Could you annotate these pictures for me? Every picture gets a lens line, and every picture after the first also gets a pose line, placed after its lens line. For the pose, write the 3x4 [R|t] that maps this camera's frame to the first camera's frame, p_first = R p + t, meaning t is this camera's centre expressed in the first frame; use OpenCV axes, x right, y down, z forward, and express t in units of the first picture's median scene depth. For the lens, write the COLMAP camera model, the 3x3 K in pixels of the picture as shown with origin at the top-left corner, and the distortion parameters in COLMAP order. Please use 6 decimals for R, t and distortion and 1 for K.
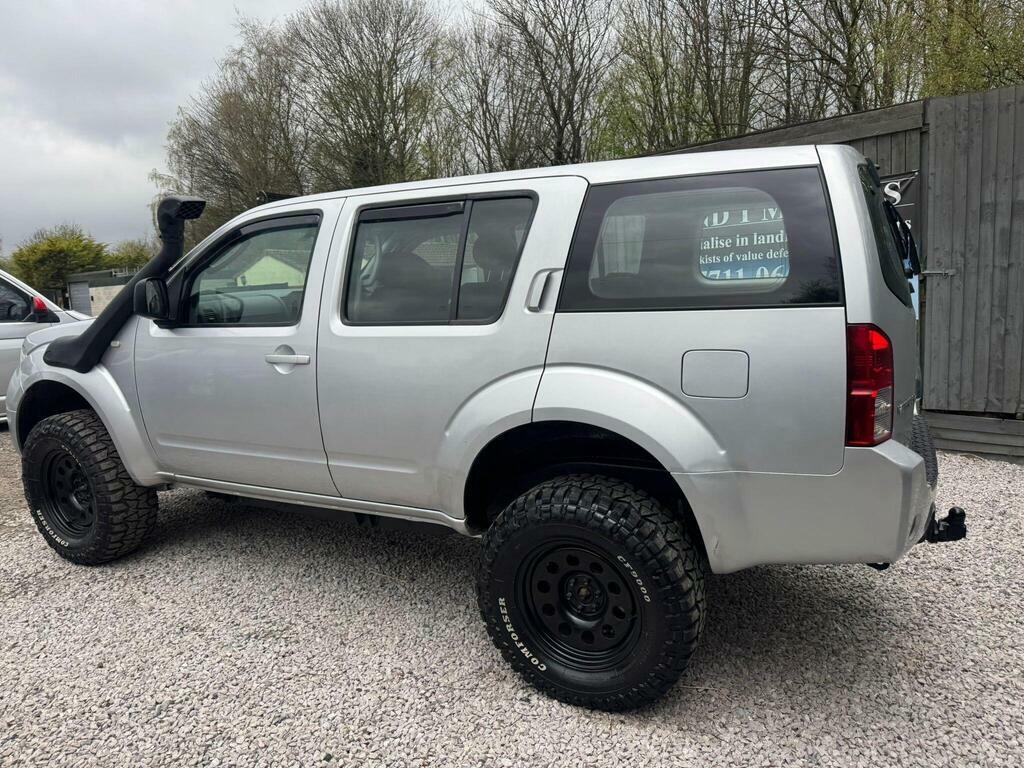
lens RADIAL K [[724.8, 0, 515.8], [0, 724.8, 390.9], [0, 0, 1]] dist [0.024796, -0.027977]
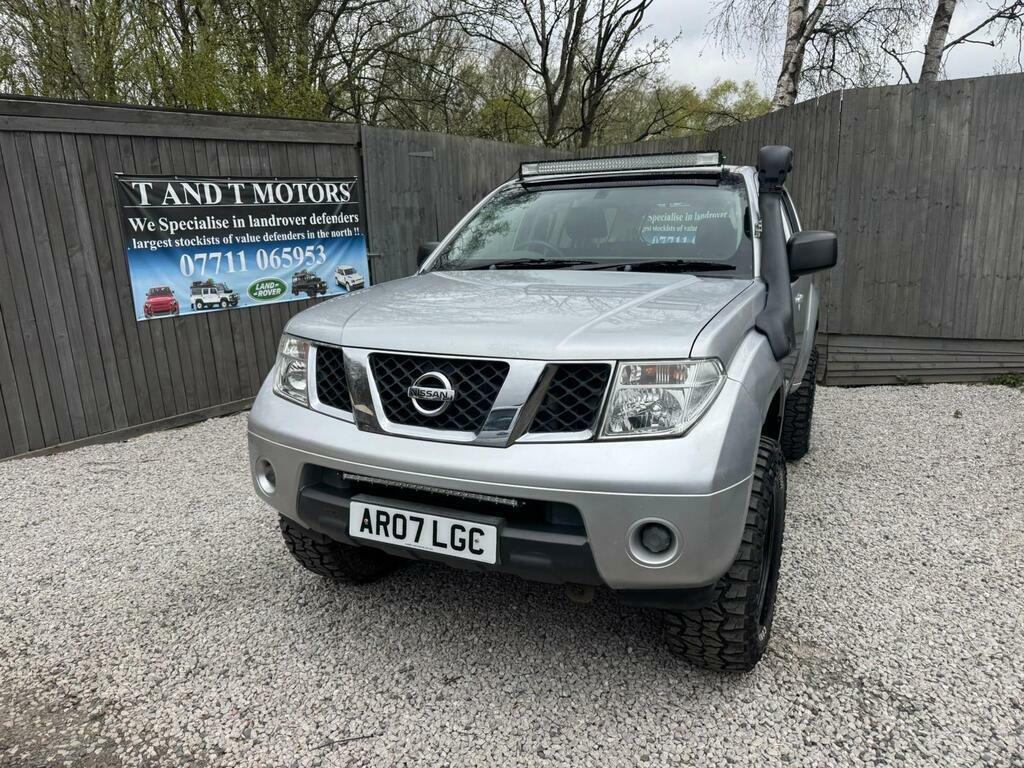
lens RADIAL K [[724.8, 0, 516.7], [0, 724.8, 379.6], [0, 0, 1]] dist [0.024796, -0.027977]
pose [[-0.047392, -0.159588, 0.986045, -1.544062], [0.187358, 0.968214, 0.165707, -0.206755], [-0.981148, 0.192597, -0.015986, 1.511964]]
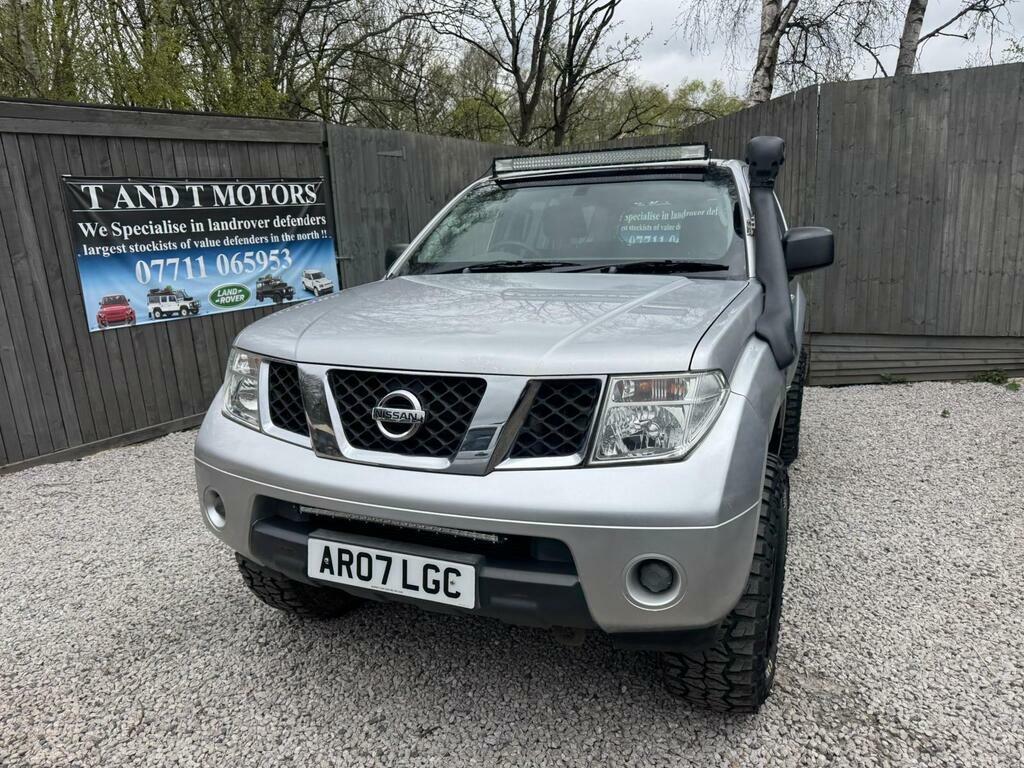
lens RADIAL K [[724.8, 0, 513.1], [0, 724.8, 380.5], [0, 0, 1]] dist [0.024796, -0.027977]
pose [[-0.078017, -0.158213, 0.984318, -1.462852], [0.199990, 0.964774, 0.170923, -0.208079], [-0.976687, 0.210189, -0.043628, 1.509012]]
